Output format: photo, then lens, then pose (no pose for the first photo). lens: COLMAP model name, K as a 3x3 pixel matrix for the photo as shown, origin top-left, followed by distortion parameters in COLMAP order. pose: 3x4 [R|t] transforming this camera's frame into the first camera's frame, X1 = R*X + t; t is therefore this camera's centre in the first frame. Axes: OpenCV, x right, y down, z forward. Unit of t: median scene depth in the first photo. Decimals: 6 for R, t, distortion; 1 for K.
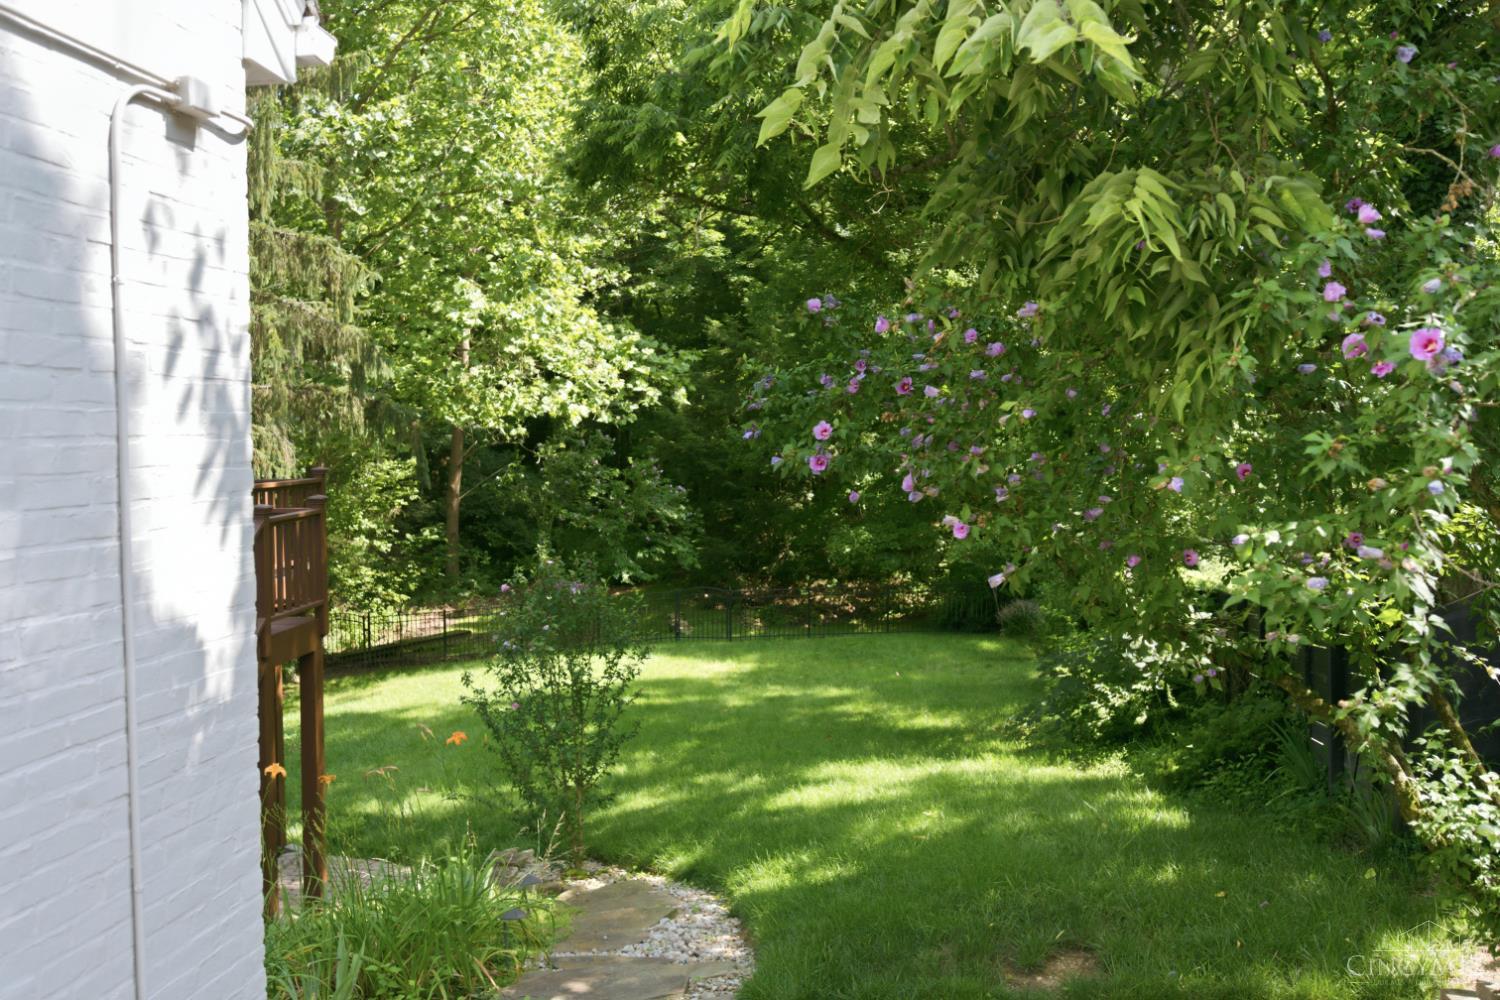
lens RADIAL K [[1302.3, 0, 750.0], [0, 1302.3, 500.0], [0, 0, 1]] dist [-0.006852, -0.000220]
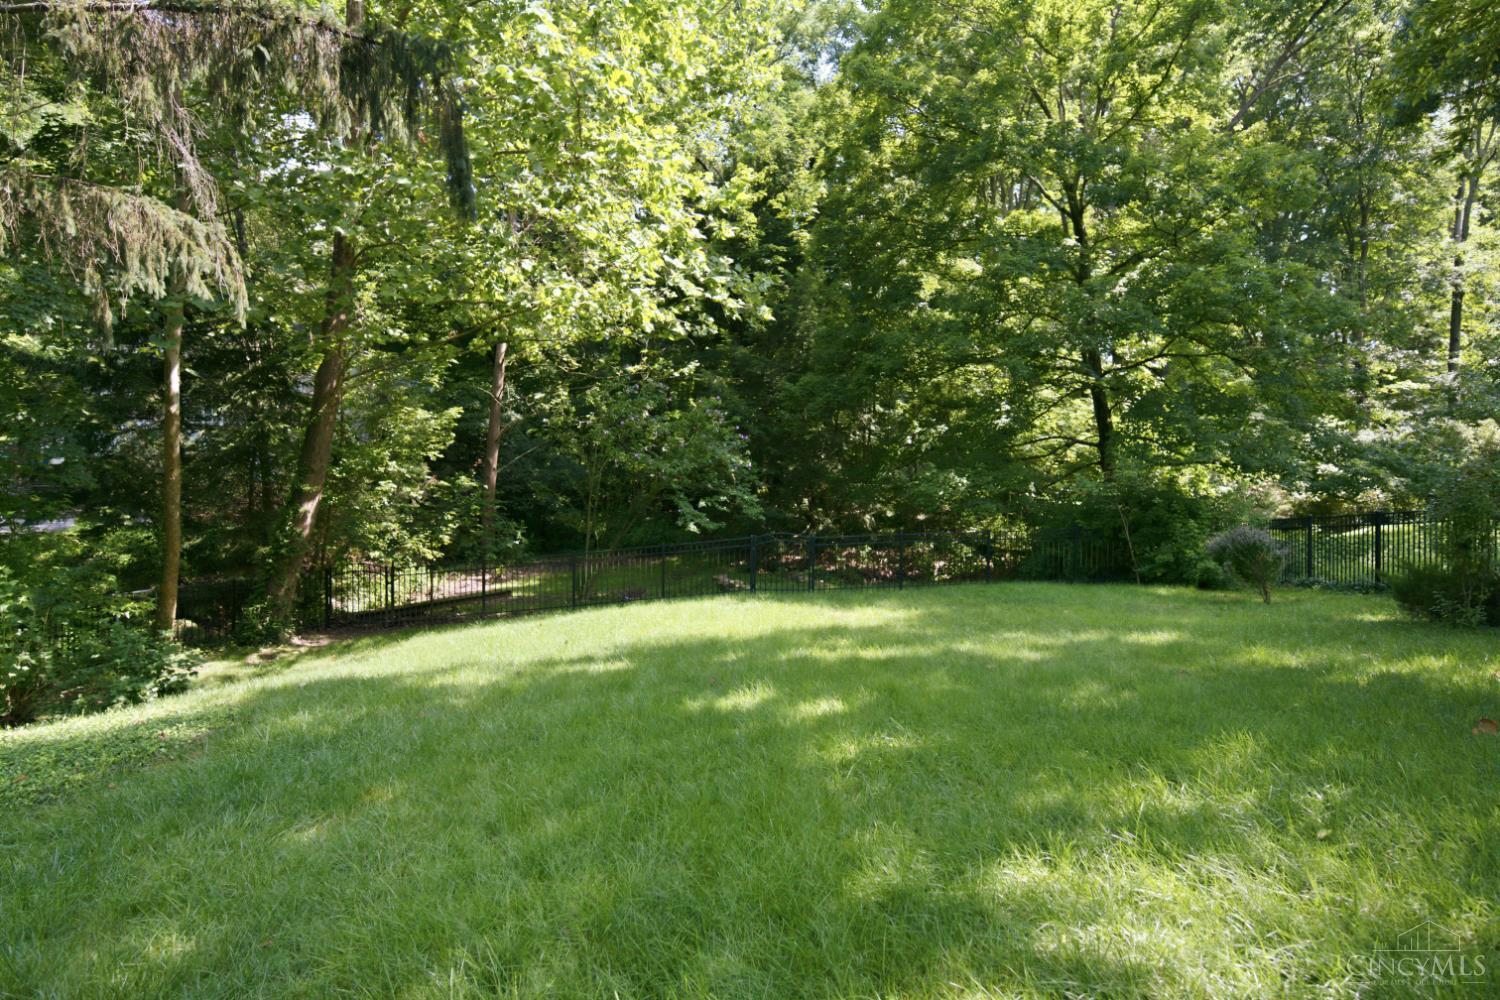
lens RADIAL K [[874.6, 0, 750.0], [0, 874.6, 500.0], [0, 0, 1]] dist [0.015180, -0.000531]
pose [[0.997345, 0.006270, 0.072548, -0.095812], [-0.003252, 0.999127, -0.041655, 0.065104], [-0.072746, 0.041308, 0.996495, 0.385819]]
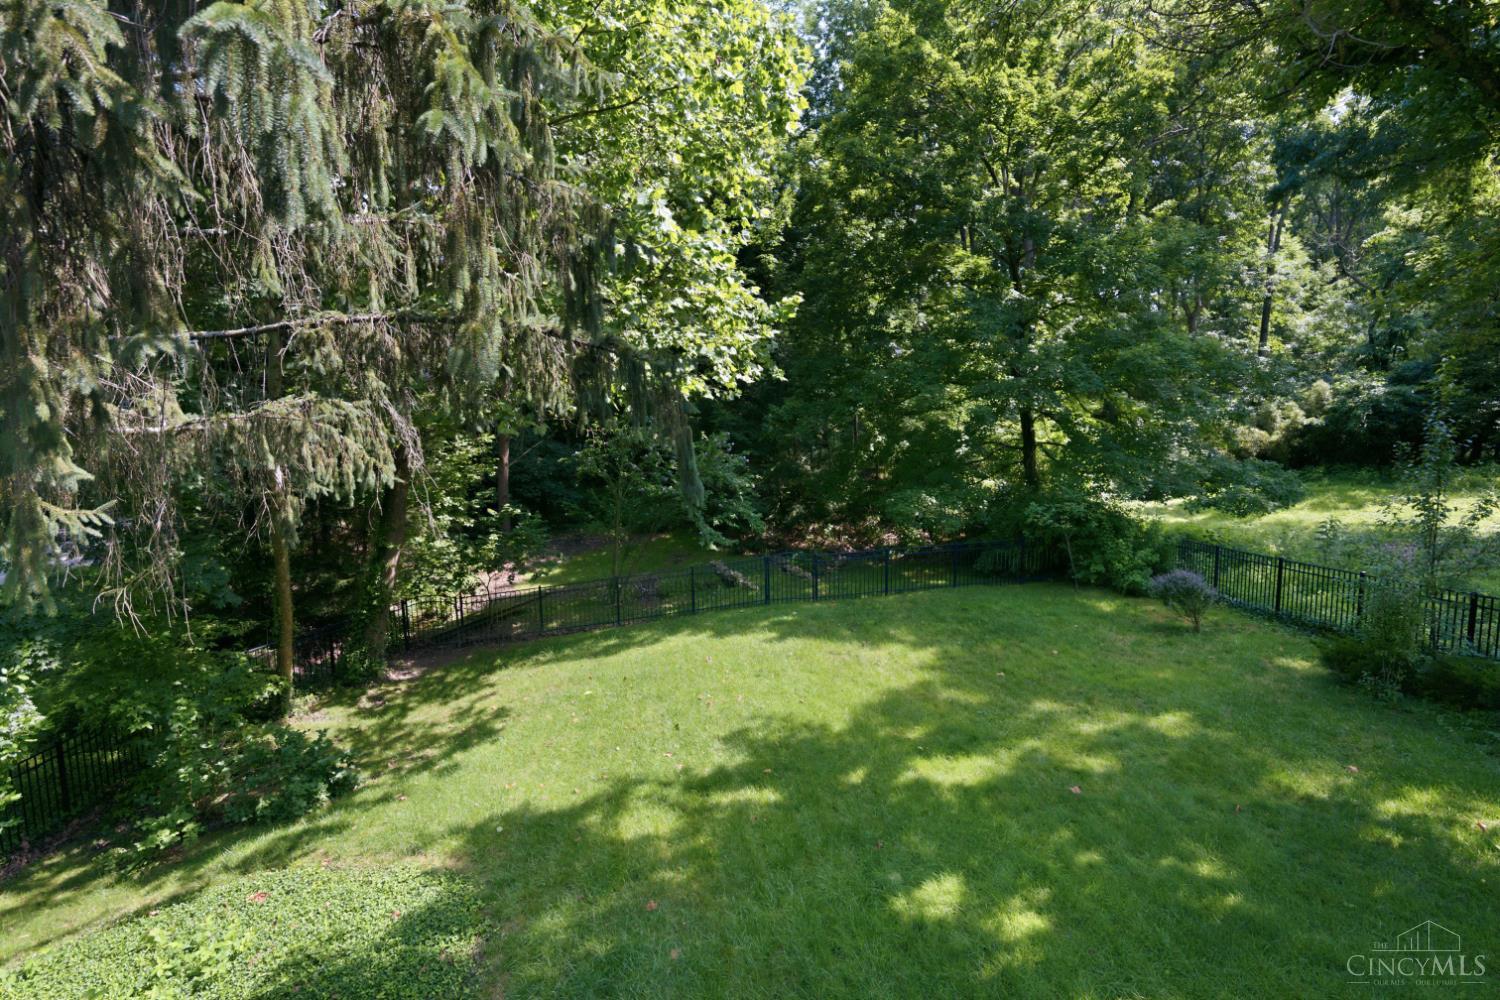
lens RADIAL K [[723.0, 0, 745.3], [0, 723.0, 501.2], [0, 0, 1]] dist [-0.002135, 0.000136]
pose [[0.984502, -0.039148, 0.170947, -0.162669], [0.026195, 0.996657, 0.077383, -0.020112], [-0.173405, -0.071706, 0.982237, 0.402431]]
